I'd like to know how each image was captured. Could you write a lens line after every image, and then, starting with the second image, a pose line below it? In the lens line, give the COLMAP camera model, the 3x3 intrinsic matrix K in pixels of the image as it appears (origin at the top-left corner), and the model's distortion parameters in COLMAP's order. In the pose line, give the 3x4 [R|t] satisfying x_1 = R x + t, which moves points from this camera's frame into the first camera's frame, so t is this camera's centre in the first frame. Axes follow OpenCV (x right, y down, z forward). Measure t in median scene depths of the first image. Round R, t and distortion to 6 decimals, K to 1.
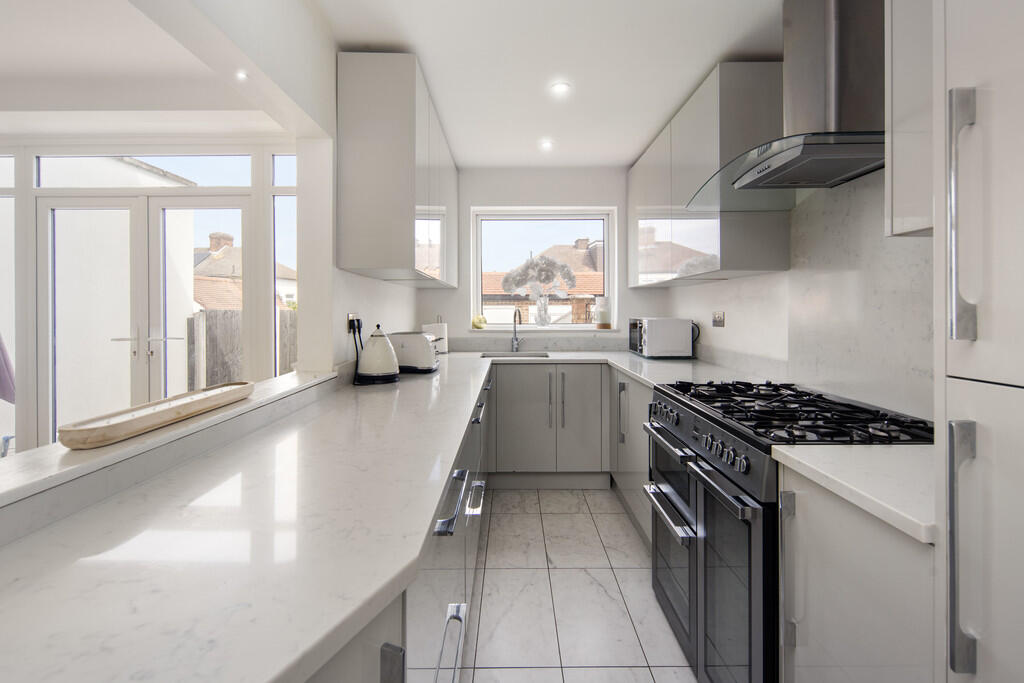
lens RADIAL K [[457.0, 0, 503.7], [0, 457.0, 332.3], [0, 0, 1]] dist [0.002503, 0.000095]
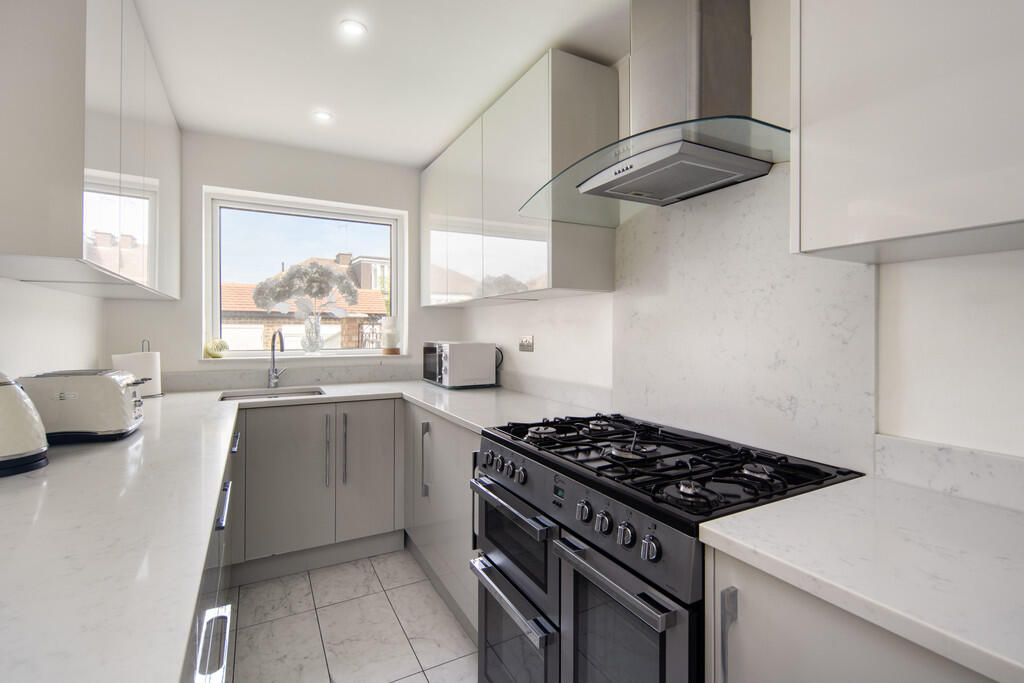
lens RADIAL K [[457.0, 0, 503.7], [0, 457.0, 332.3], [0, 0, 1]] dist [0.002503, 0.000095]
pose [[0.869974, 0.000862, 0.493097, -0.018881], [0.020022, 0.999112, -0.037071, -0.015004], [-0.492691, 0.042124, 0.869184, 0.190746]]
